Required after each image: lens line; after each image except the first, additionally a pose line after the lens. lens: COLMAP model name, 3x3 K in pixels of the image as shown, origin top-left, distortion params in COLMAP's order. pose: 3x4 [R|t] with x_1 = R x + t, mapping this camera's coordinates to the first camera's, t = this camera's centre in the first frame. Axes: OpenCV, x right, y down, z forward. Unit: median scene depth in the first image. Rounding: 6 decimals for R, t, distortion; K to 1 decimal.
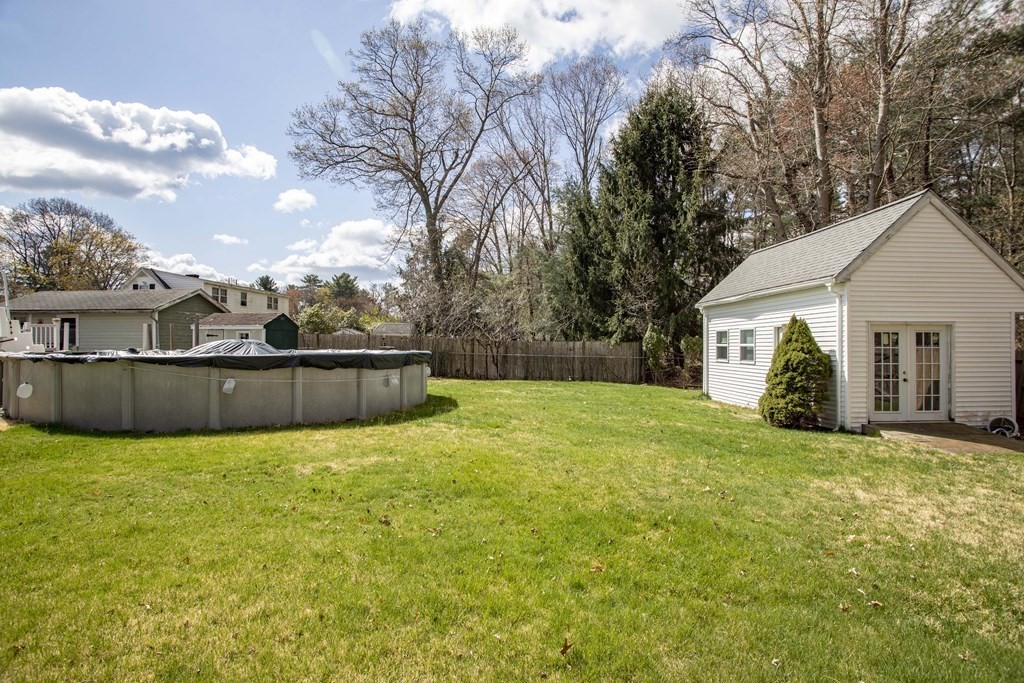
lens RADIAL K [[492.6, 0, 512.7], [0, 492.6, 339.3], [0, 0, 1]] dist [-0.065723, 0.025306]
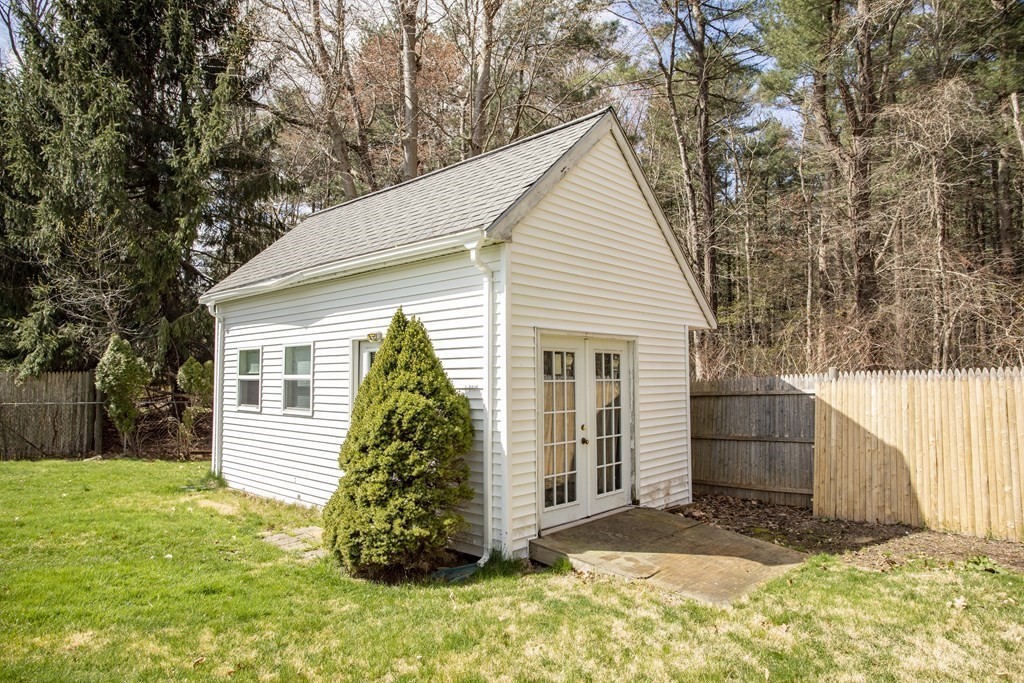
lens RADIAL K [[614.4, 0, 512.0], [0, 614.4, 341.5], [0, 0, 1]] dist [-0.023678, 0.001502]
pose [[0.707300, 0.033703, 0.706109, 0.261216], [-0.001474, 0.998931, -0.046203, 0.005359], [-0.706912, 0.031639, 0.706594, 0.540218]]
